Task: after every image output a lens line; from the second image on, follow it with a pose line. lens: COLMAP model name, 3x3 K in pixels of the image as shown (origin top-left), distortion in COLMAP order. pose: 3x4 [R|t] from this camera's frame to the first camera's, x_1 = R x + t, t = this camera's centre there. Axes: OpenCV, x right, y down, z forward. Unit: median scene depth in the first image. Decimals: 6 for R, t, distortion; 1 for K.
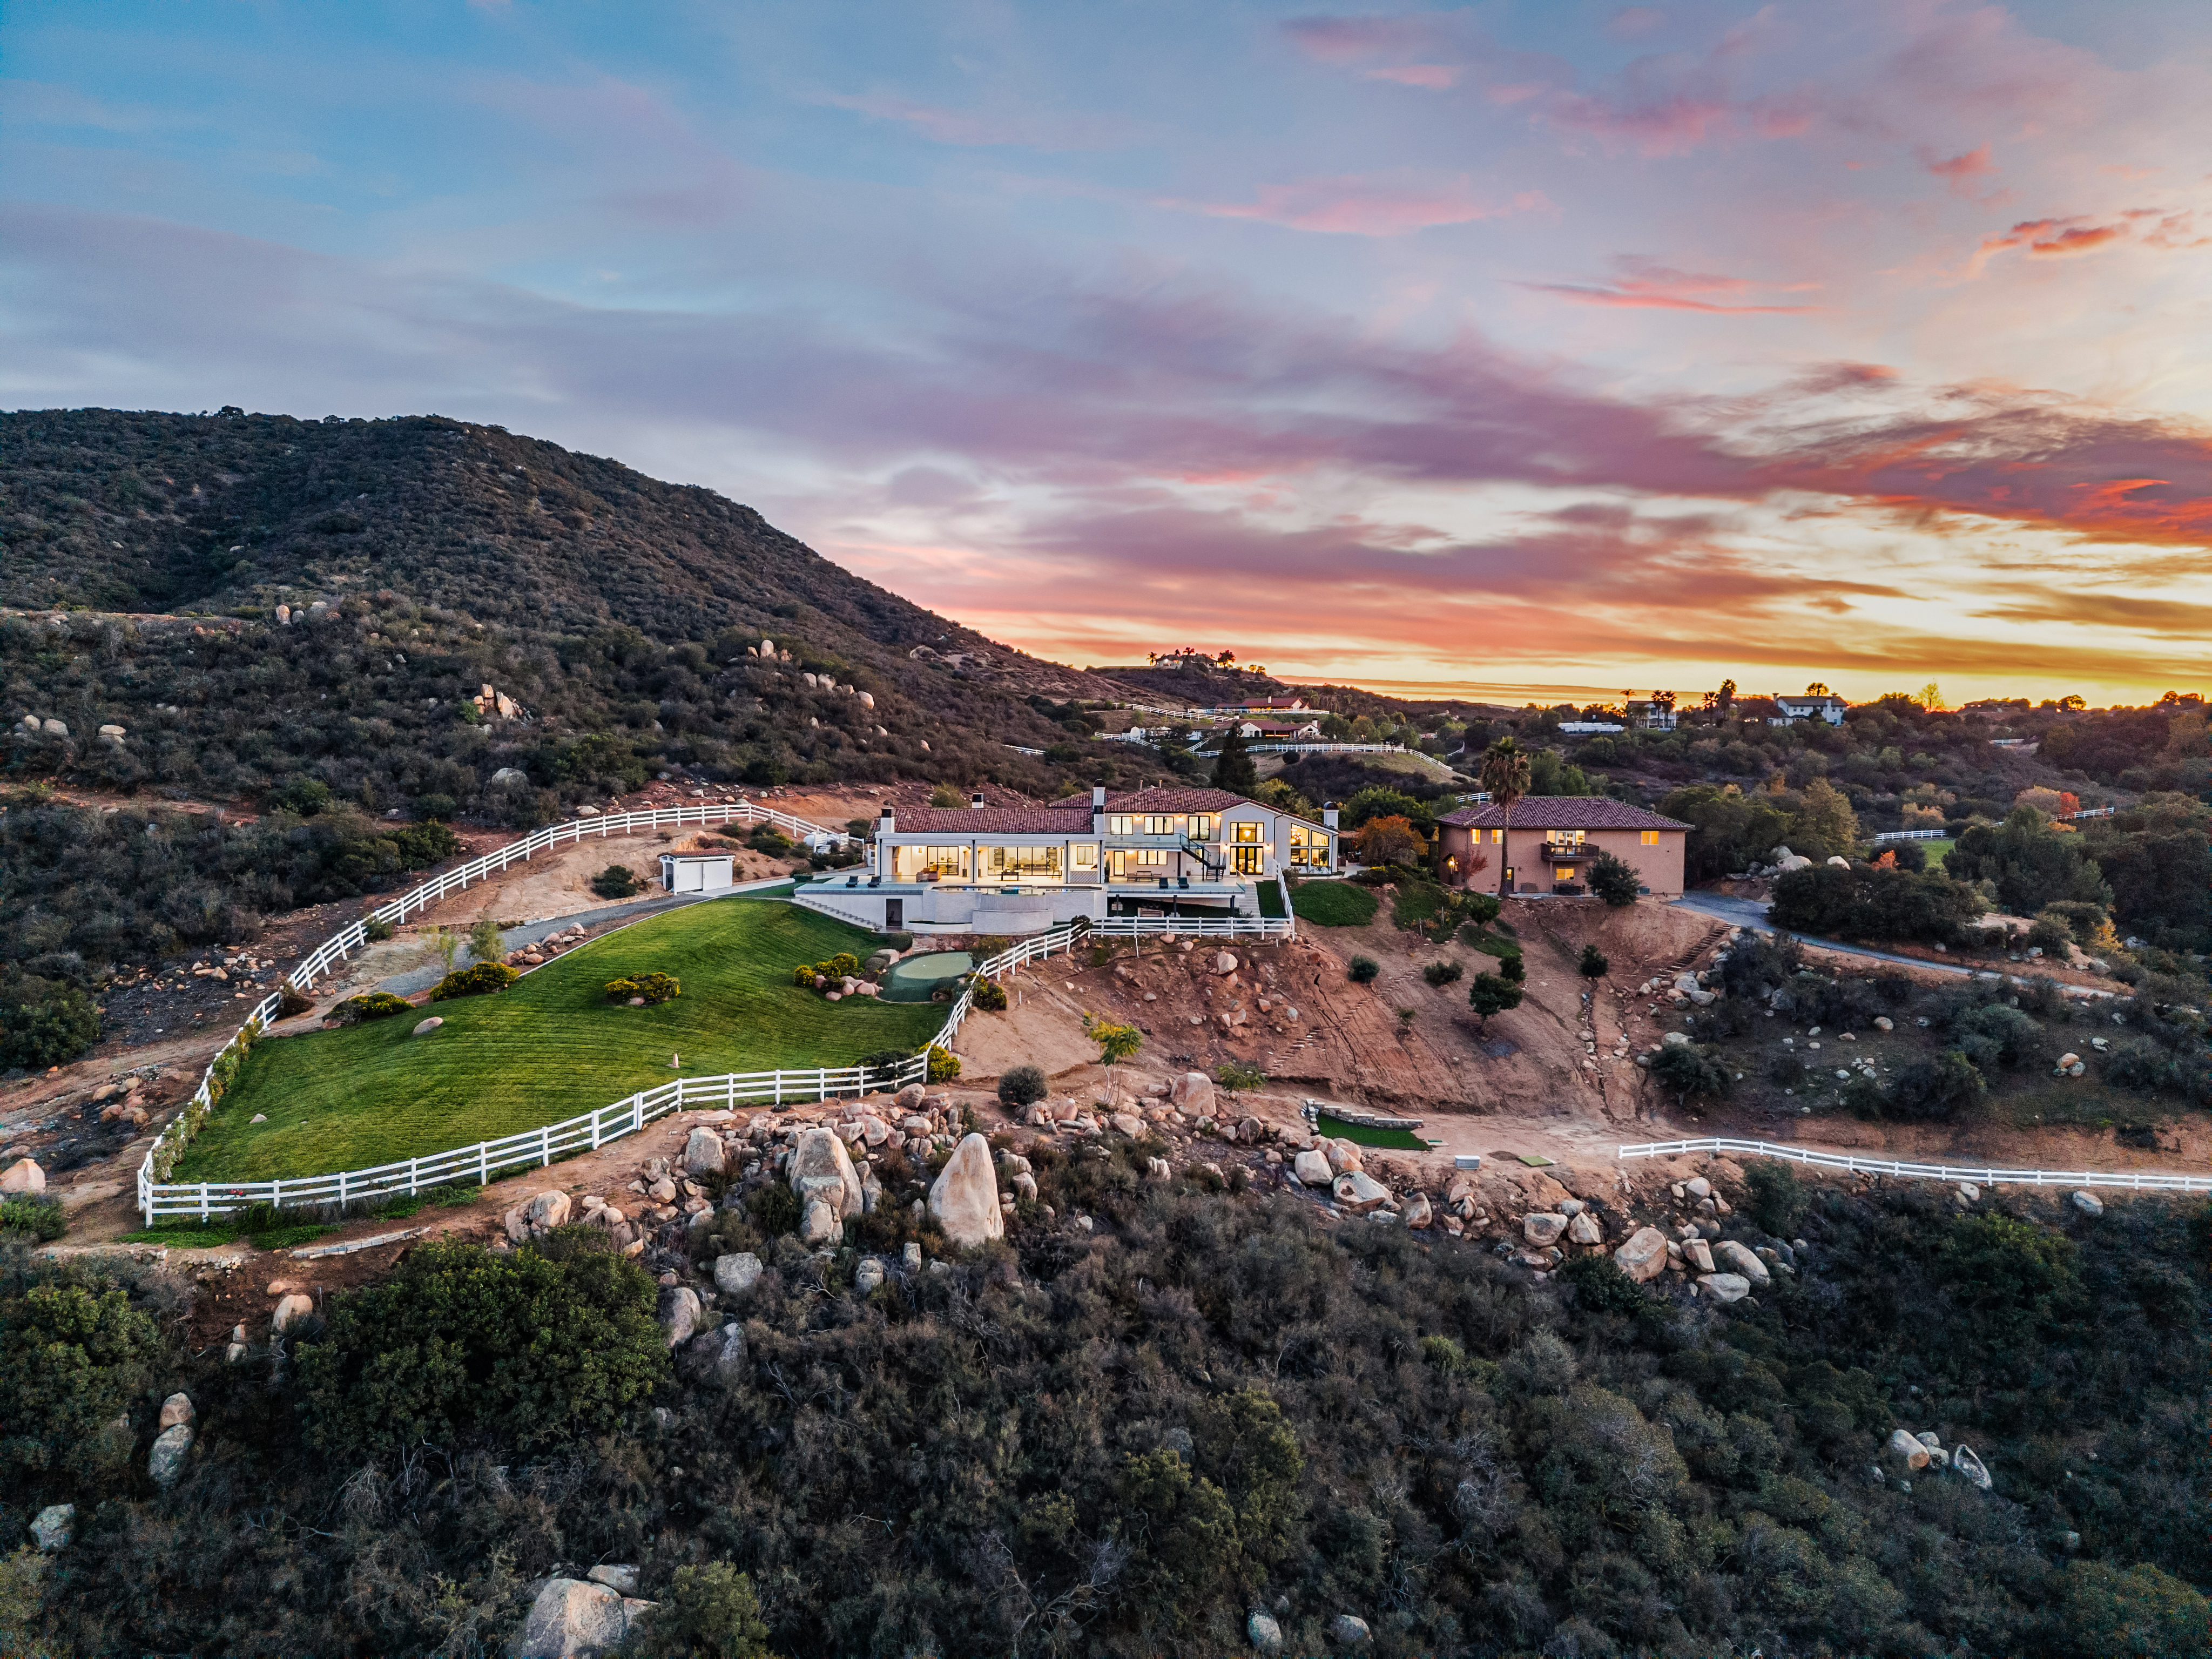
lens RADIAL K [[1486.5, 0, 1106.0], [0, 1486.5, 829.5], [0, 0, 1]] dist [0.006943, -0.005043]
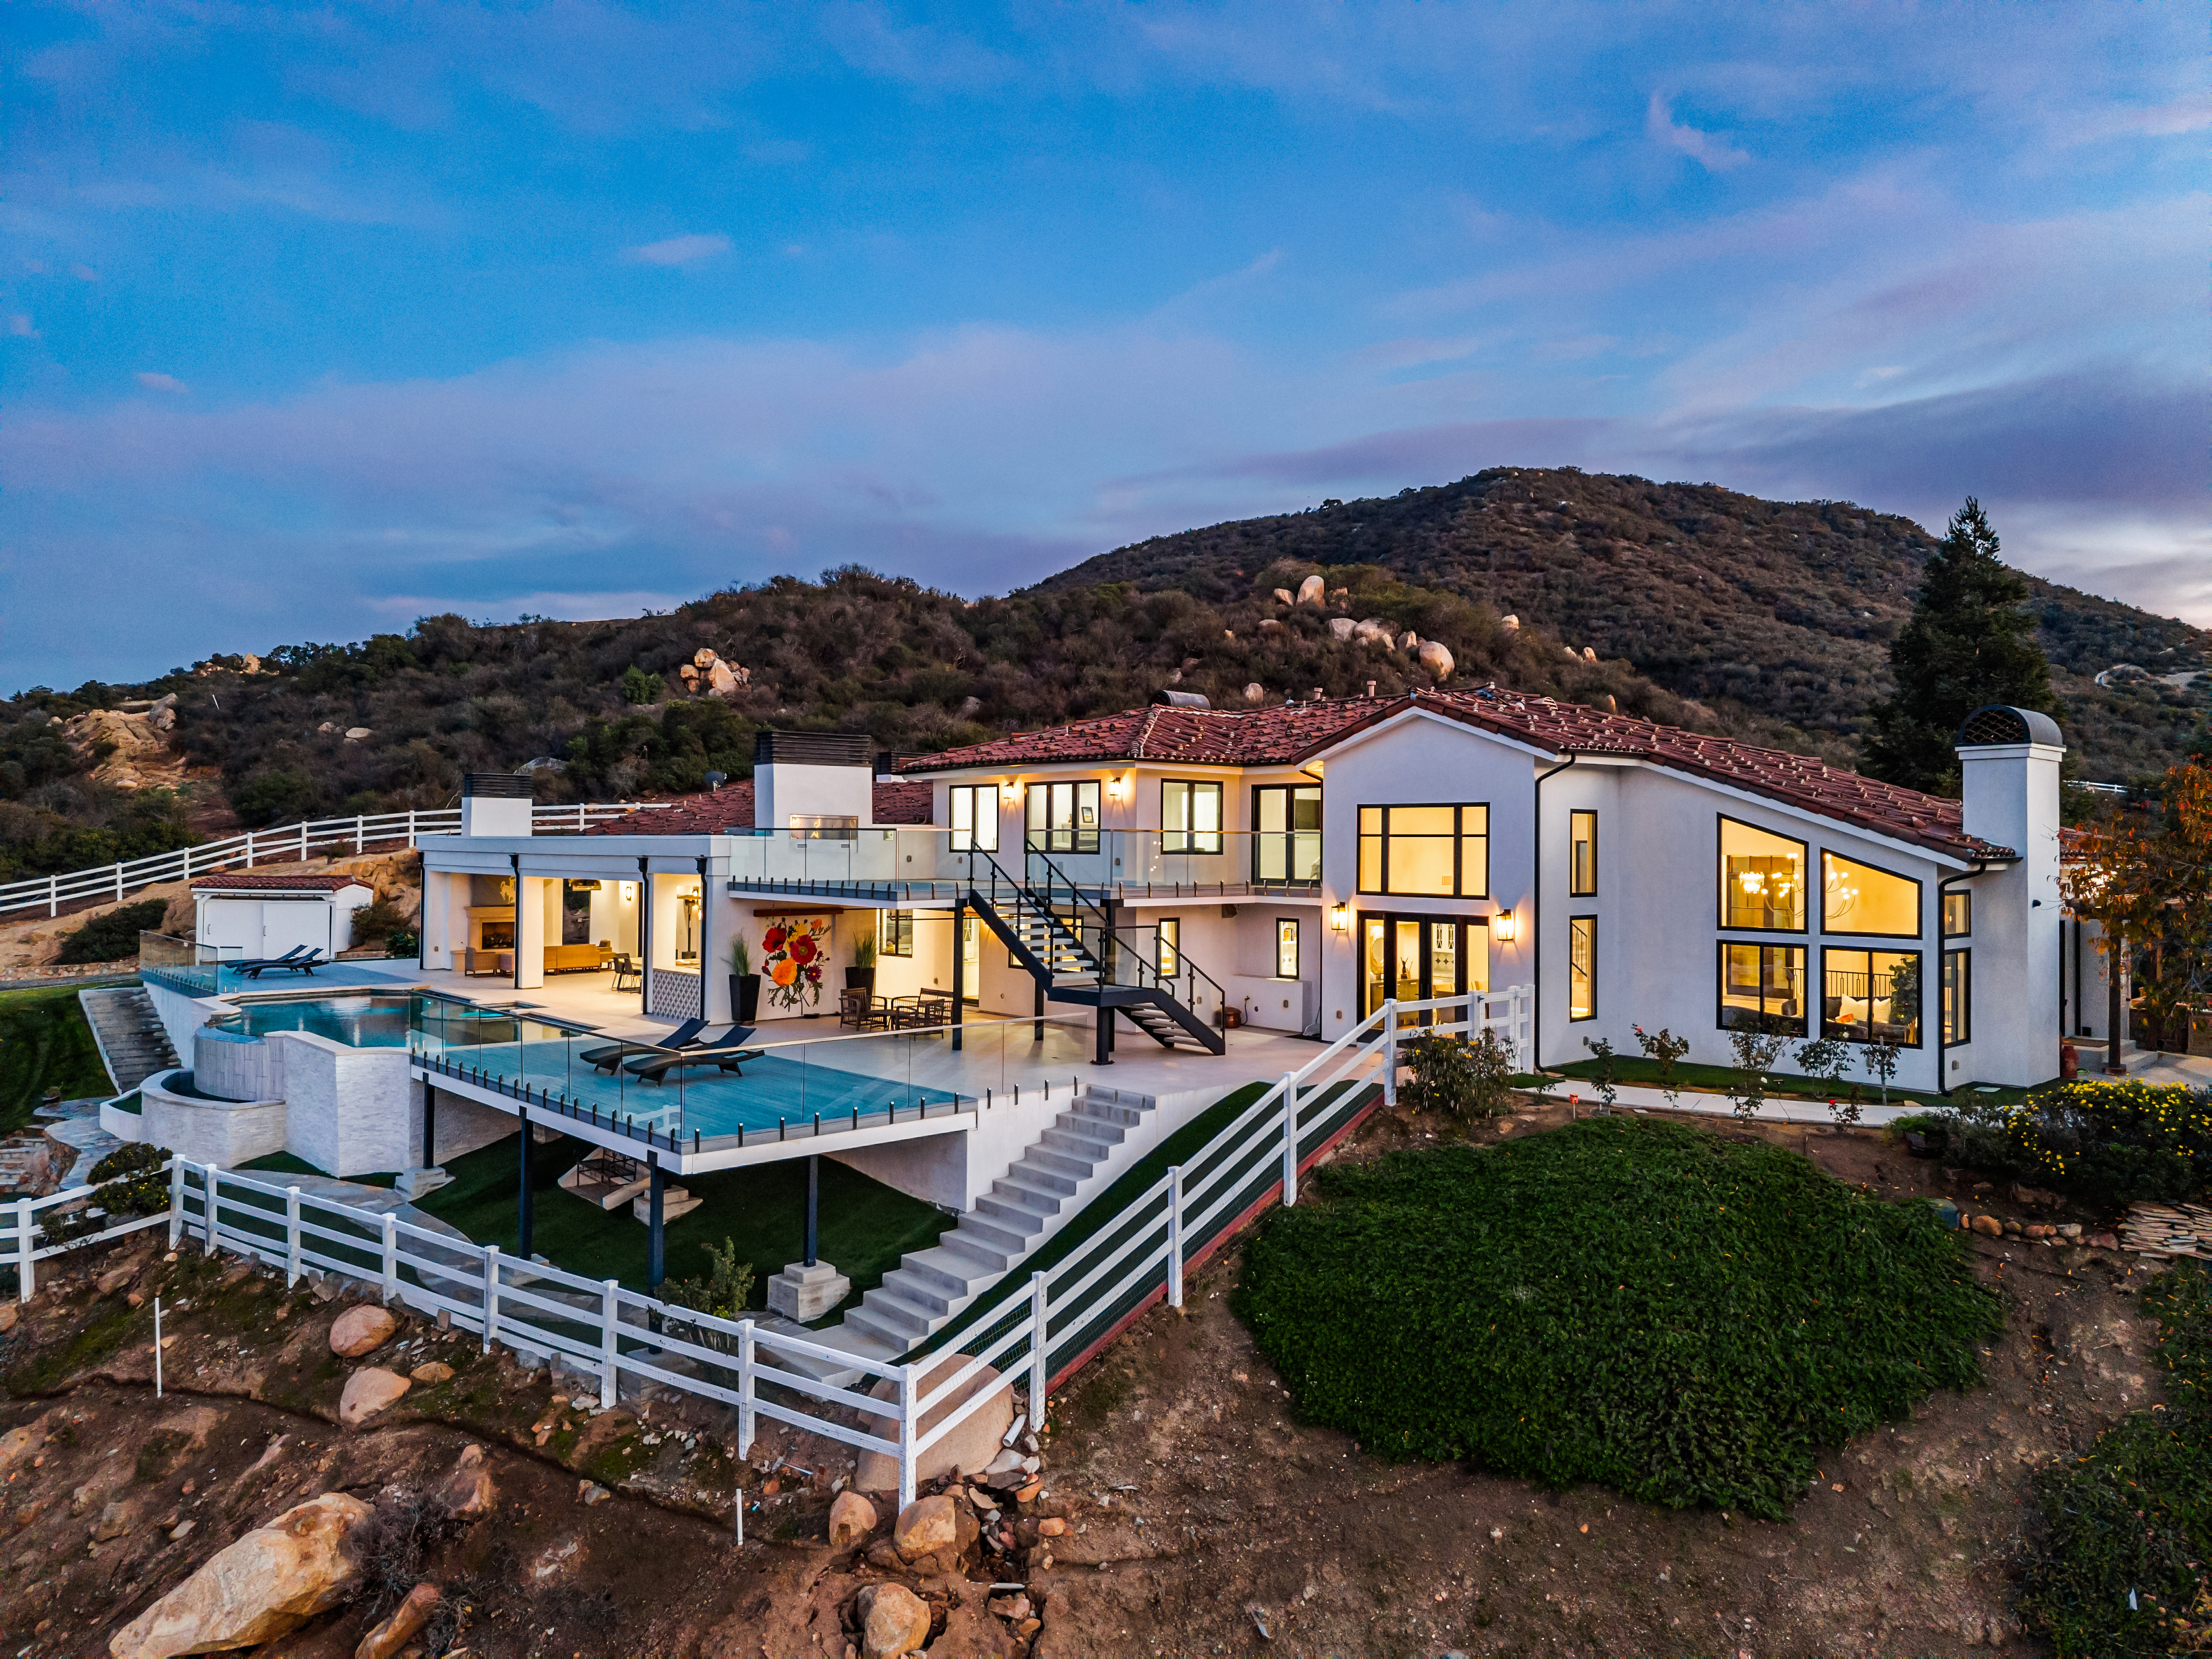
lens RADIAL K [[1468.9, 0, 1097.2], [0, 1468.9, 846.1], [0, 0, 1]] dist [0.011437, -0.004225]
pose [[0.663563, -0.002852, -0.748115, 0.216382], [-0.043333, 0.998167, -0.042241, 0.011952], [0.746865, 0.060447, 0.662223, 0.805925]]
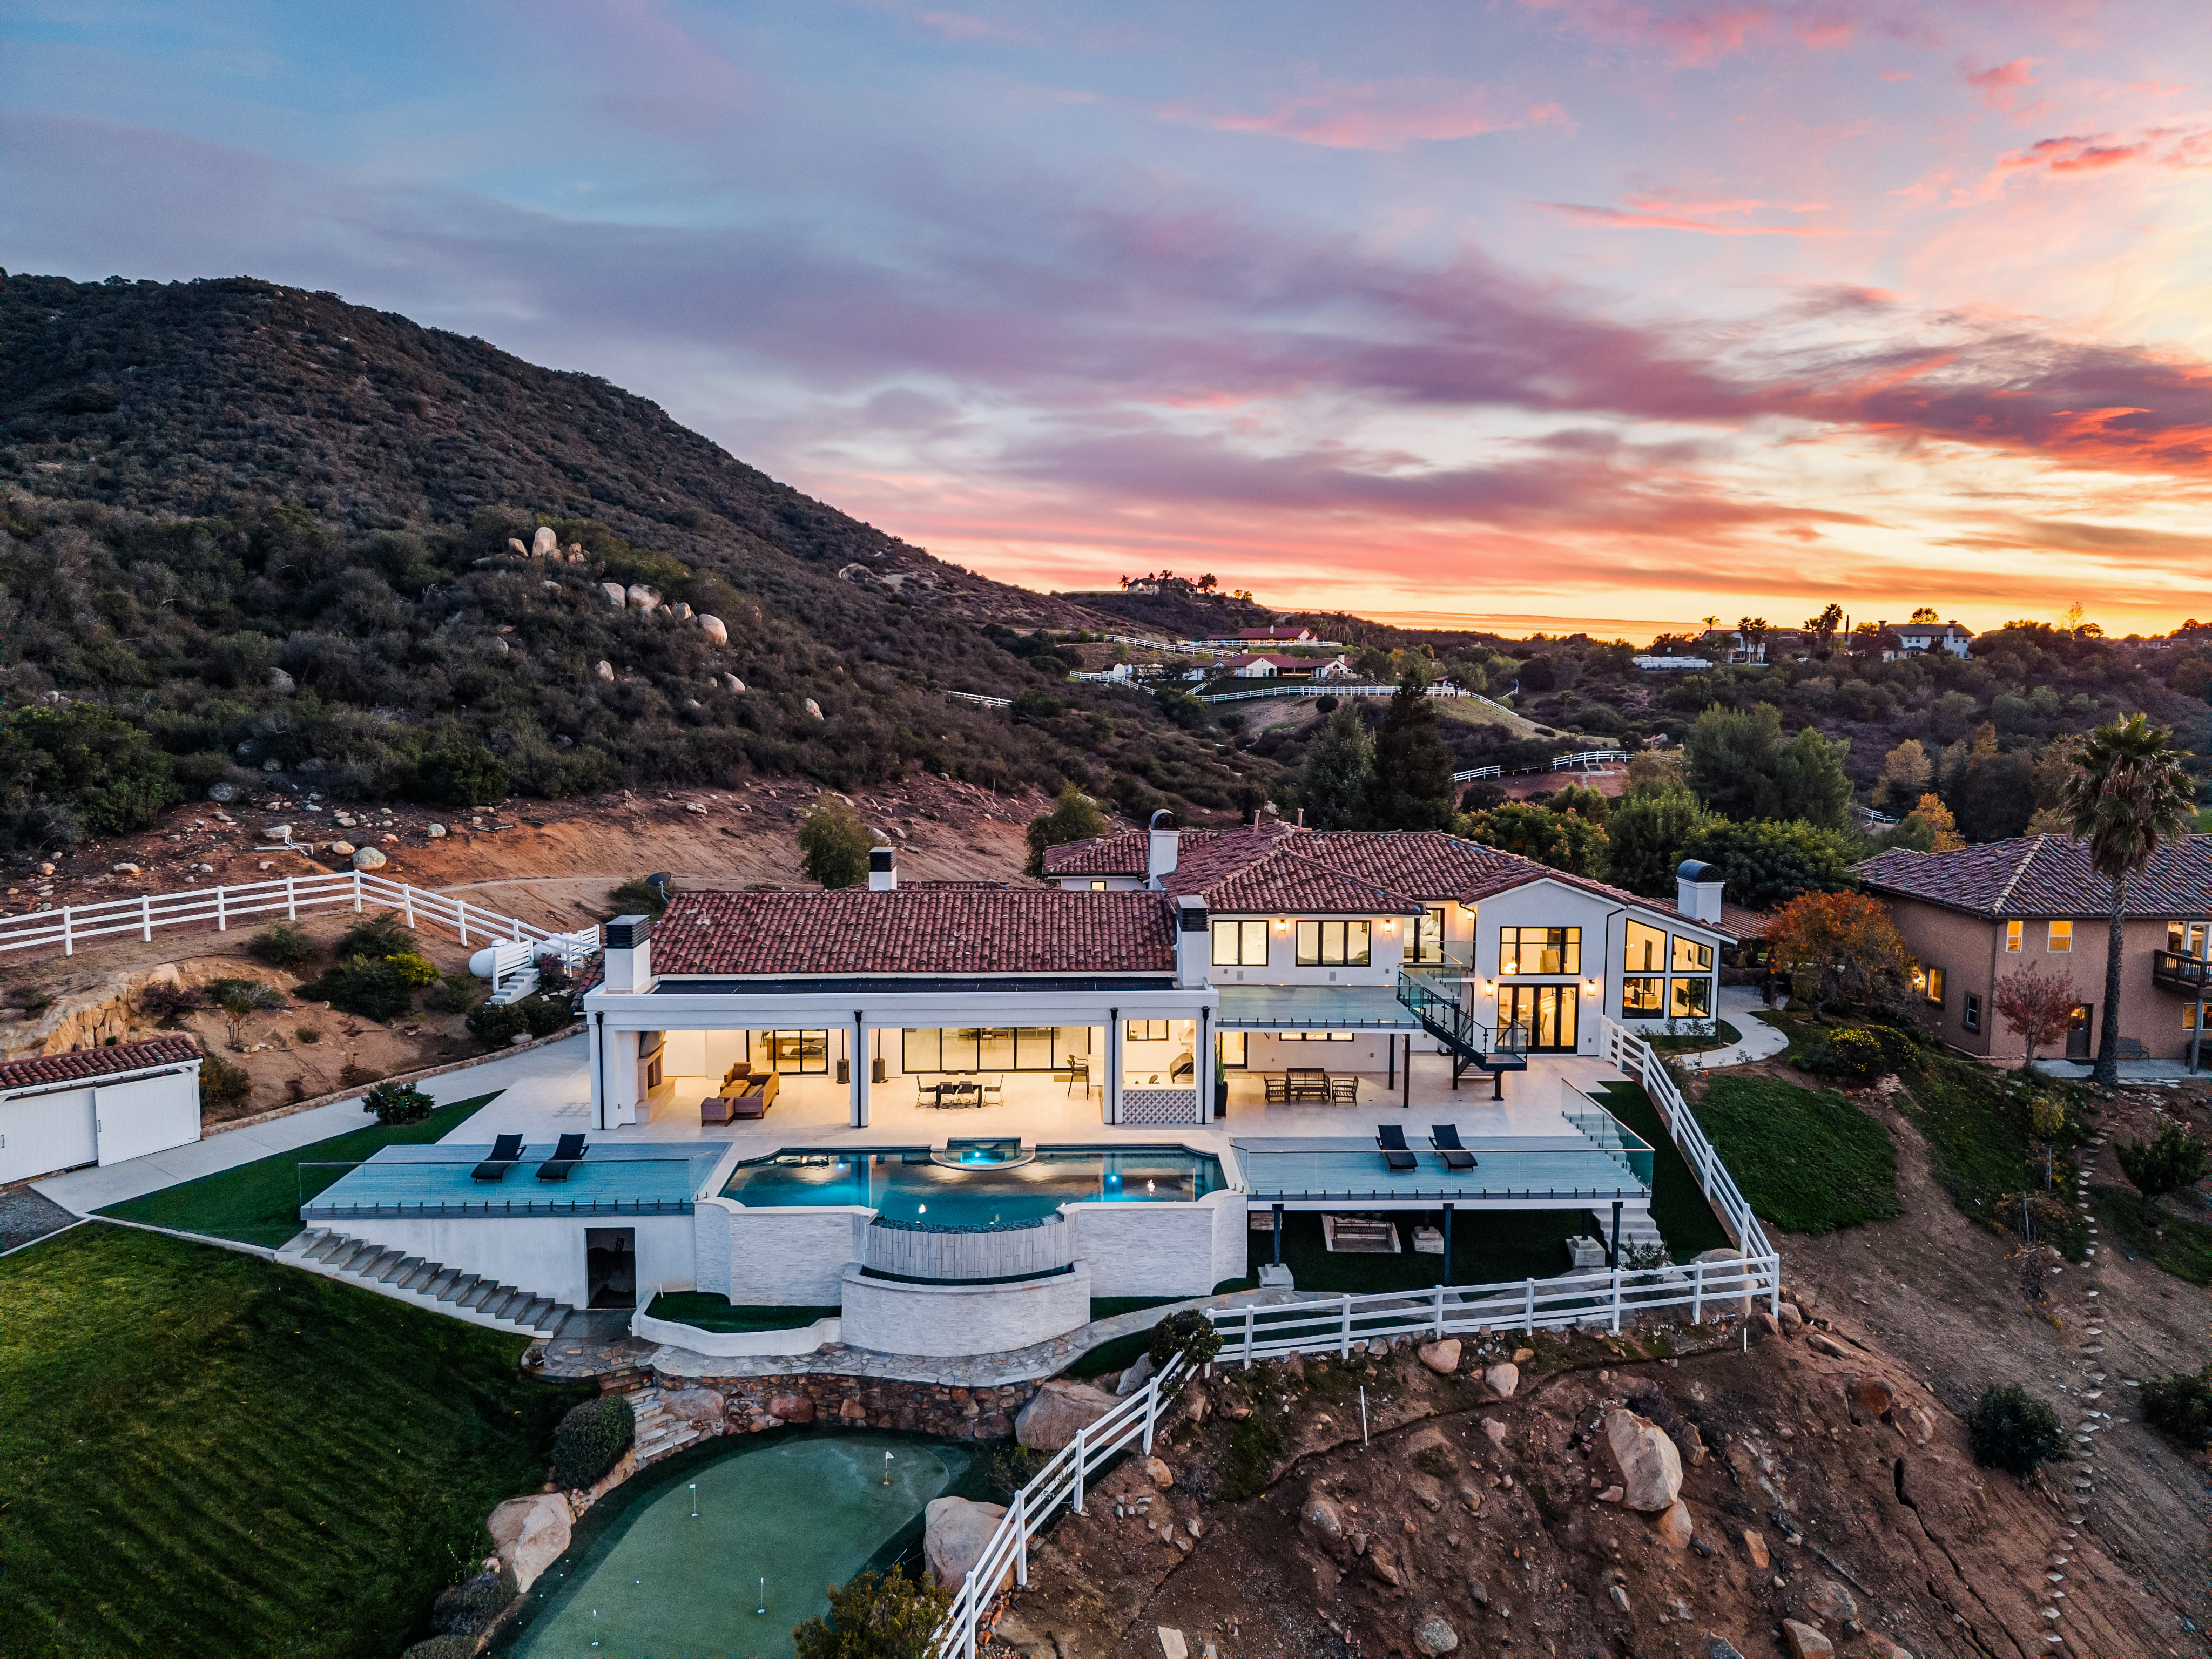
lens RADIAL K [[1486.5, 0, 1106.0], [0, 1486.5, 829.5], [0, 0, 1]] dist [0.006943, -0.005043]
pose [[0.999528, -0.005476, 0.030221, -0.035734], [0.004076, 0.998924, 0.046201, -0.049587], [-0.030442, -0.046056, 0.998475, 0.578792]]
